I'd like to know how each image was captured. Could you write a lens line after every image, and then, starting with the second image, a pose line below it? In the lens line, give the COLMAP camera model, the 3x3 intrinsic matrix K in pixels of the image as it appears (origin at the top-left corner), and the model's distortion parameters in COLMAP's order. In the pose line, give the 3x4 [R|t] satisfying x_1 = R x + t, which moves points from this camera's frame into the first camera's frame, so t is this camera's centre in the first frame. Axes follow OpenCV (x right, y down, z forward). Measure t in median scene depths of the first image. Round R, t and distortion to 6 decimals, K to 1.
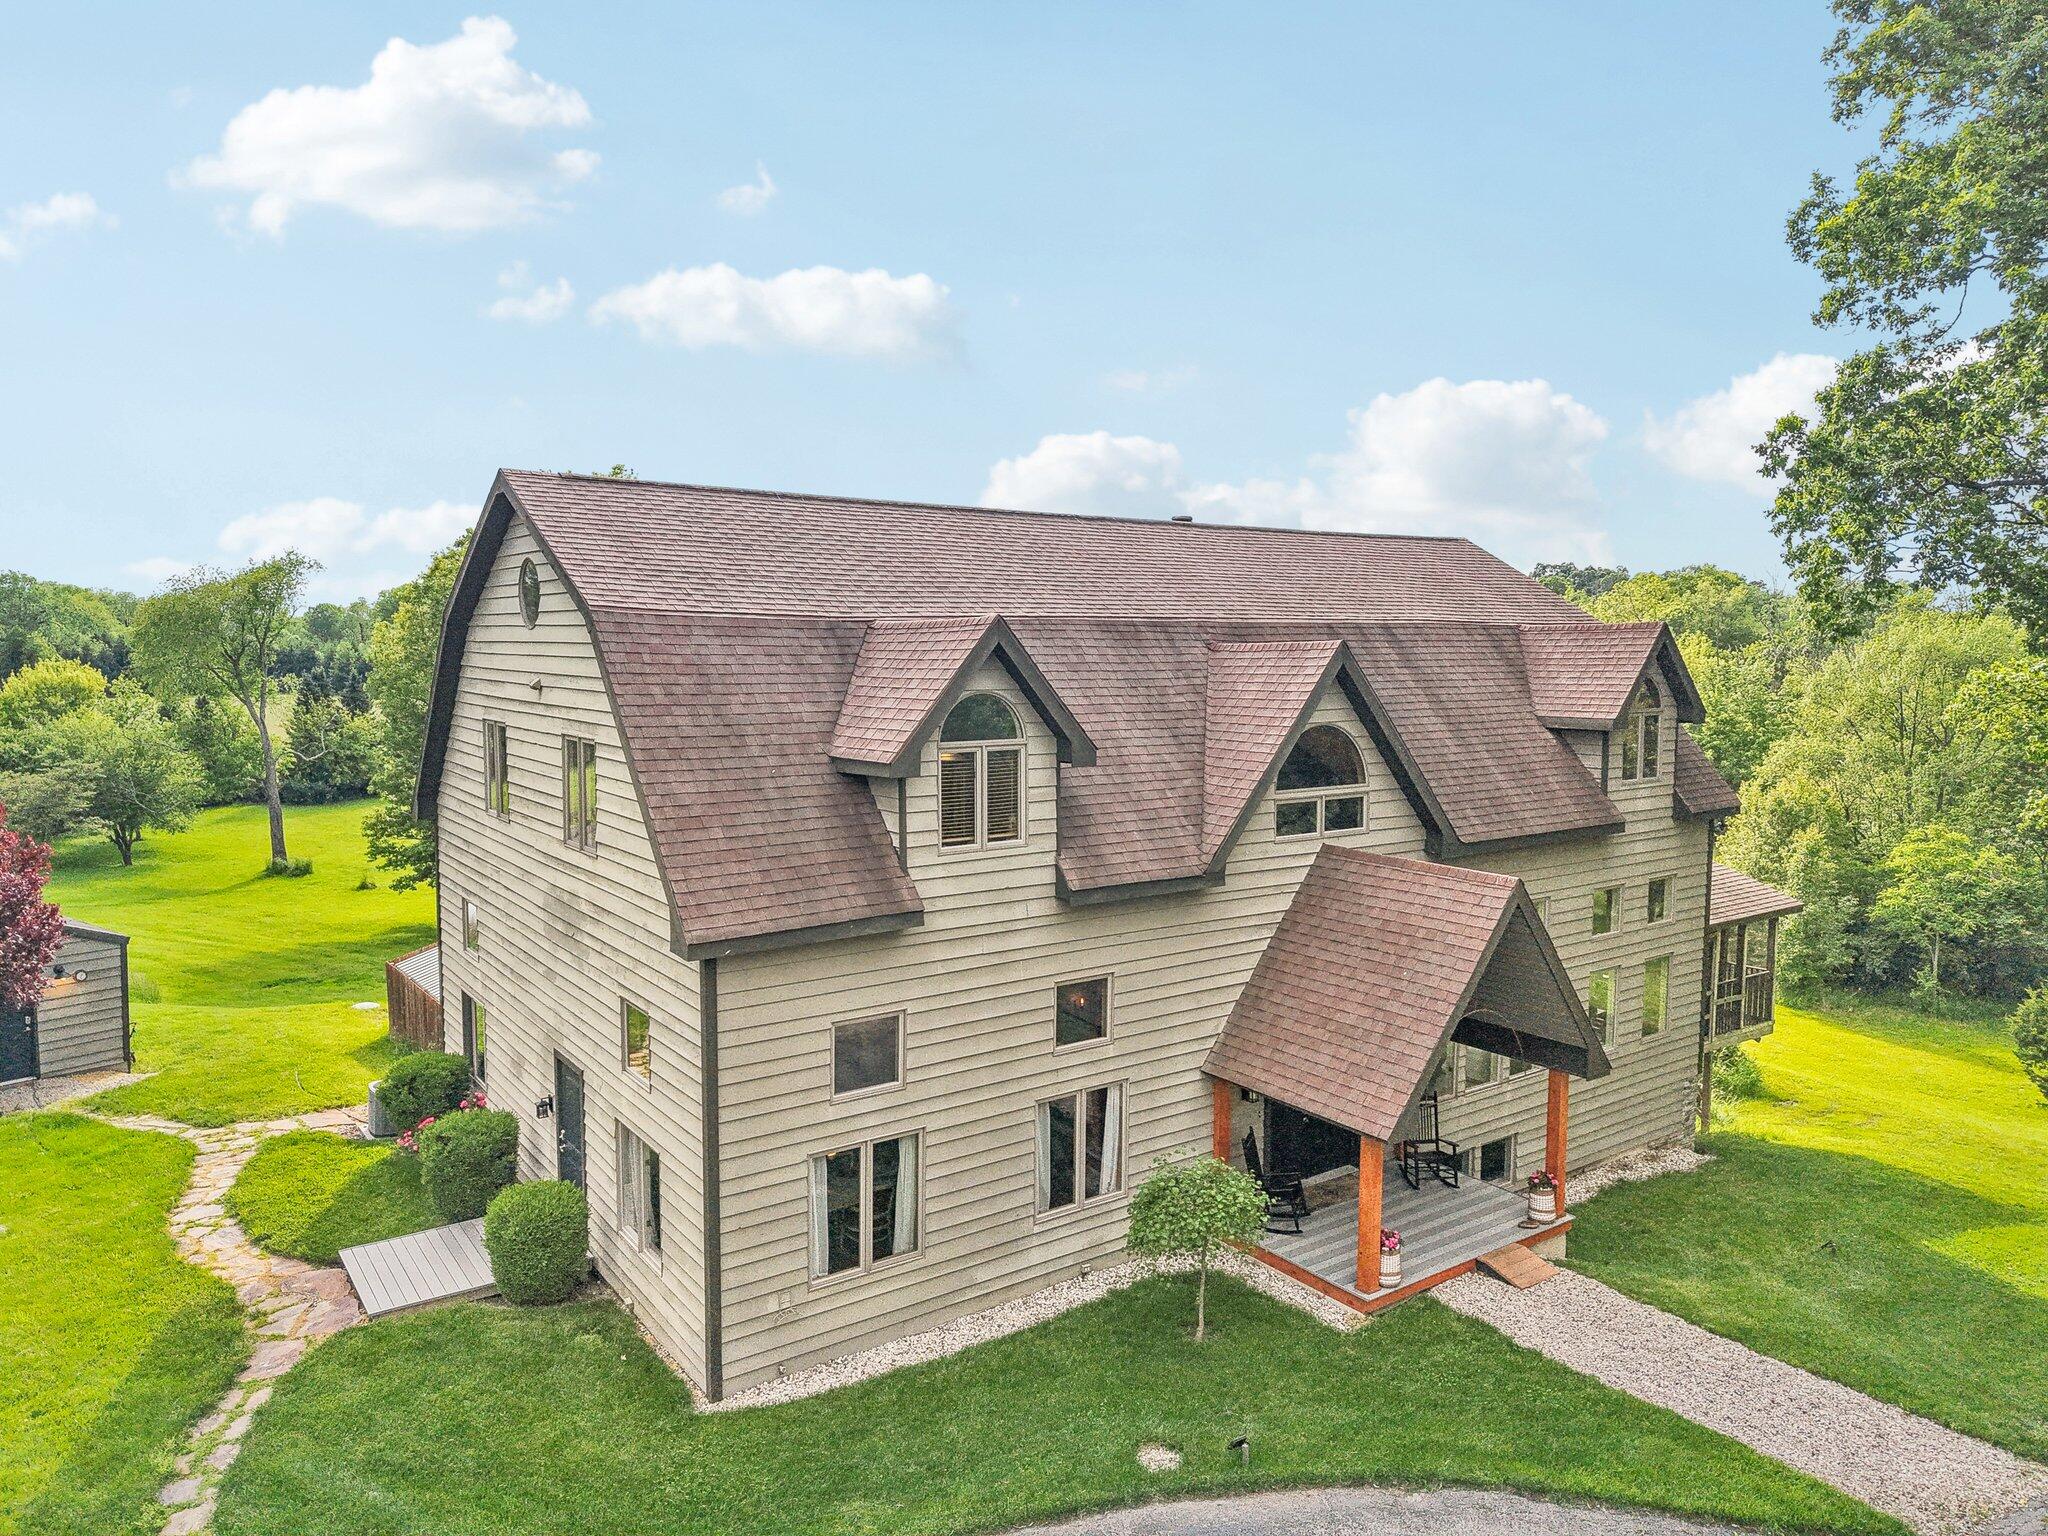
lens RADIAL K [[1378.0, 0, 1079.3], [0, 1378.0, 768.3], [0, 0, 1]] dist [-0.004124, -0.000912]
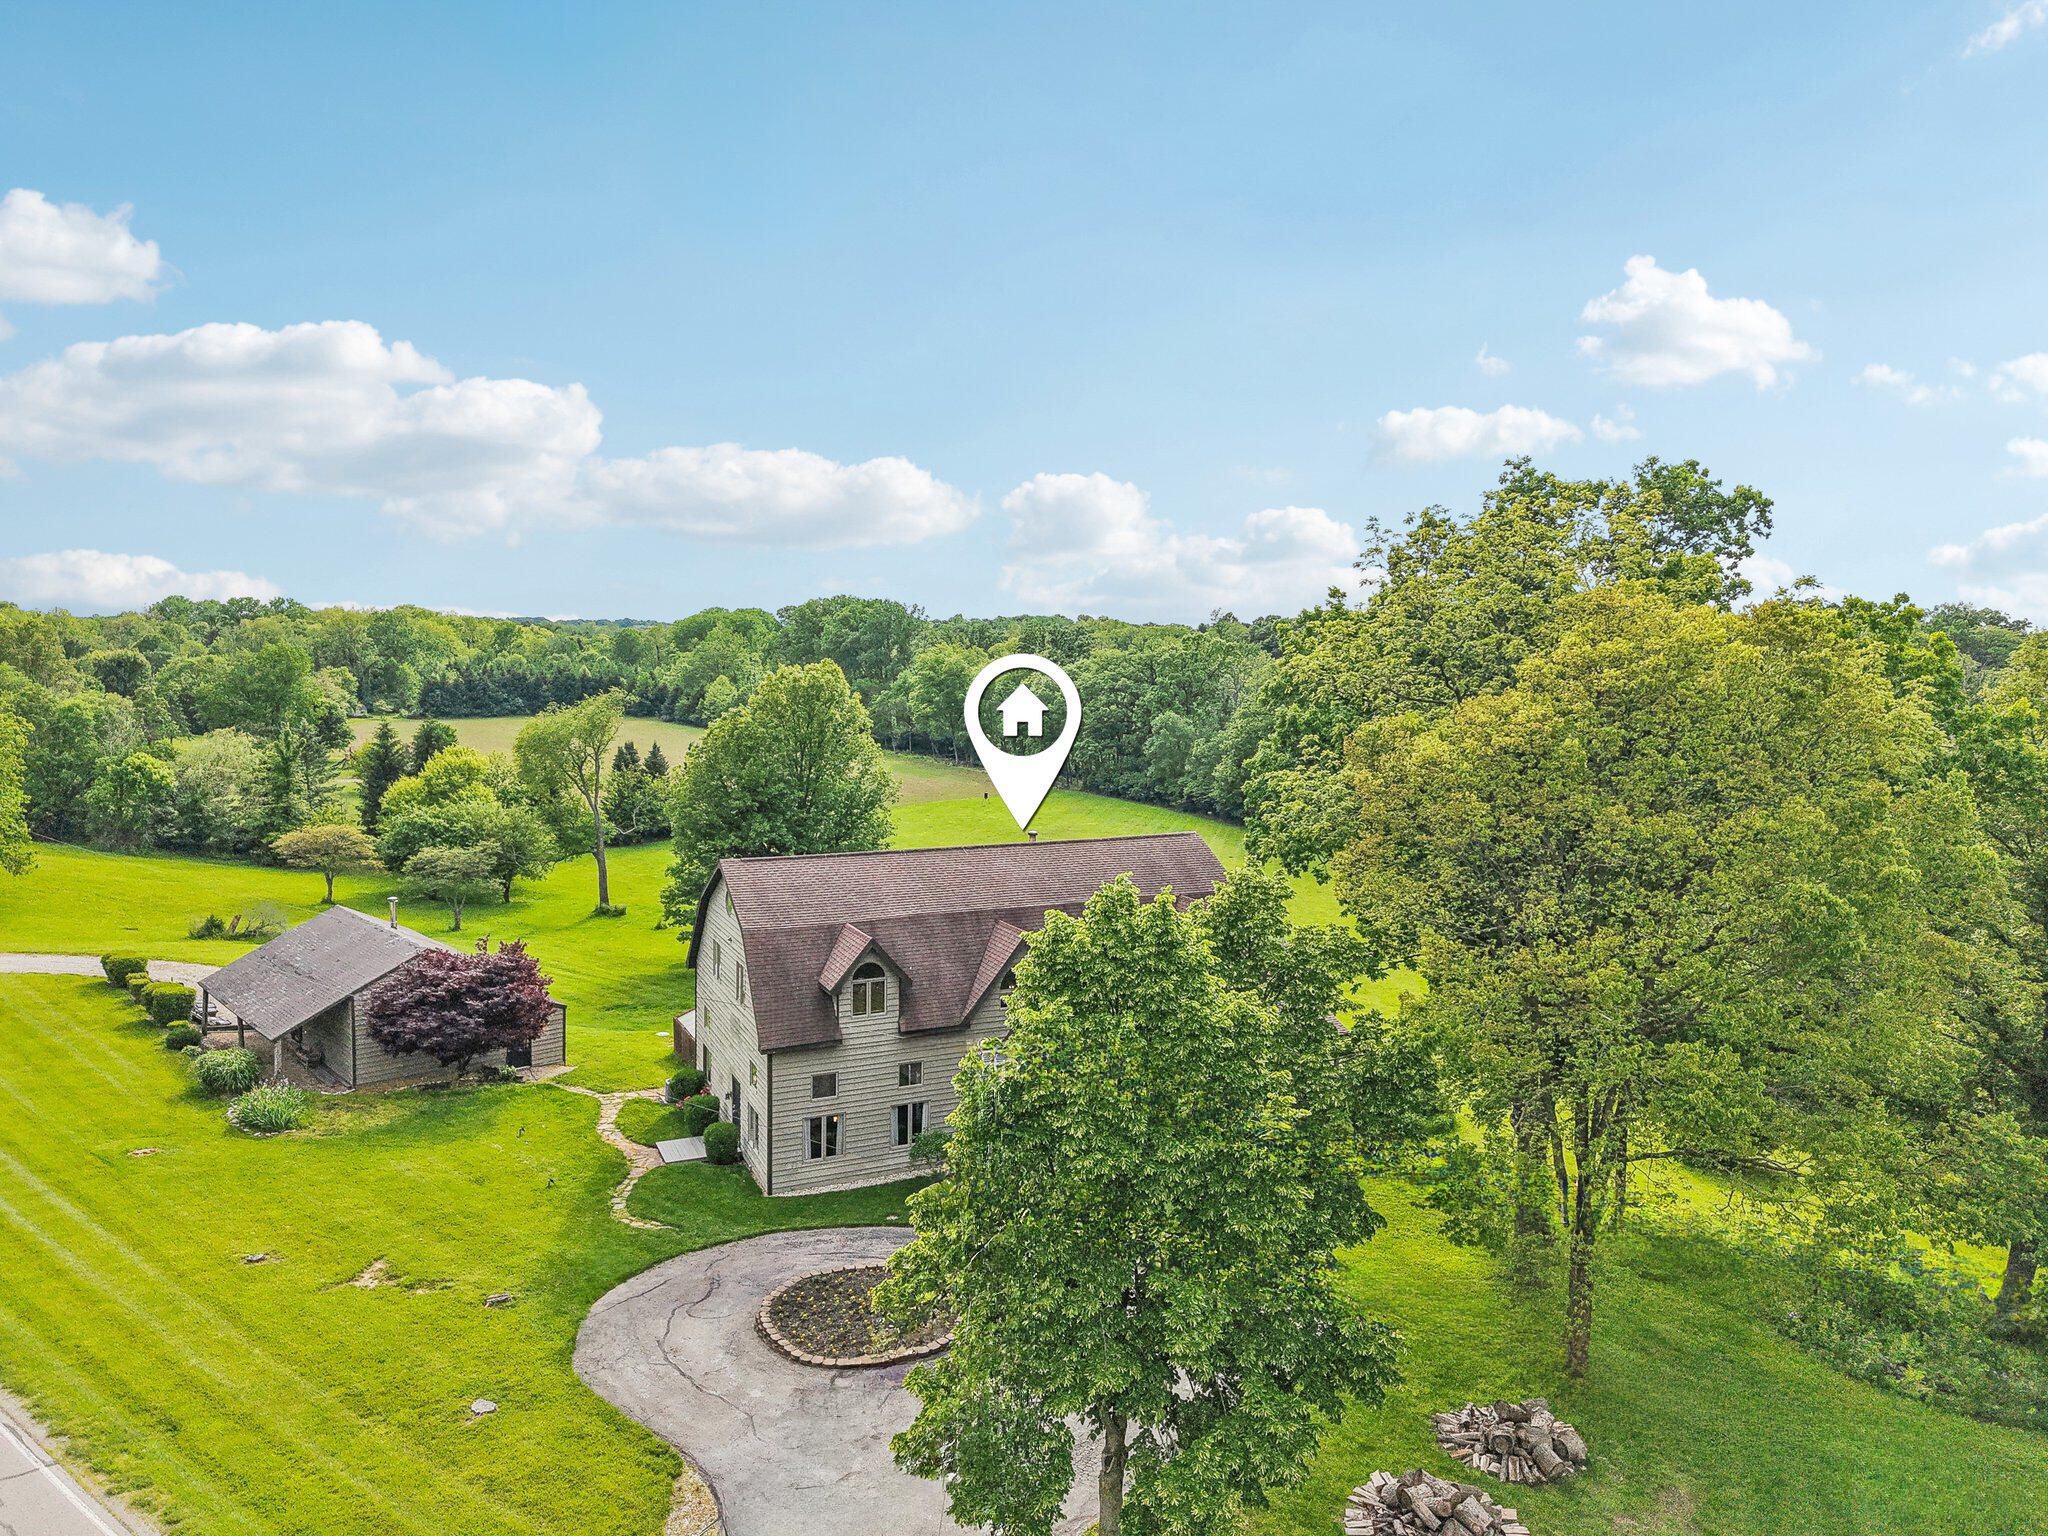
lens RADIAL K [[1378.0, 0, 1079.3], [0, 1378.0, 768.3], [0, 0, 1]] dist [-0.004124, -0.000912]
pose [[0.983379, 0.024005, -0.179971, 0.775153], [-0.024574, 0.999698, -0.000930, -0.417499], [0.179895, 0.005337, 0.983671, -1.565244]]
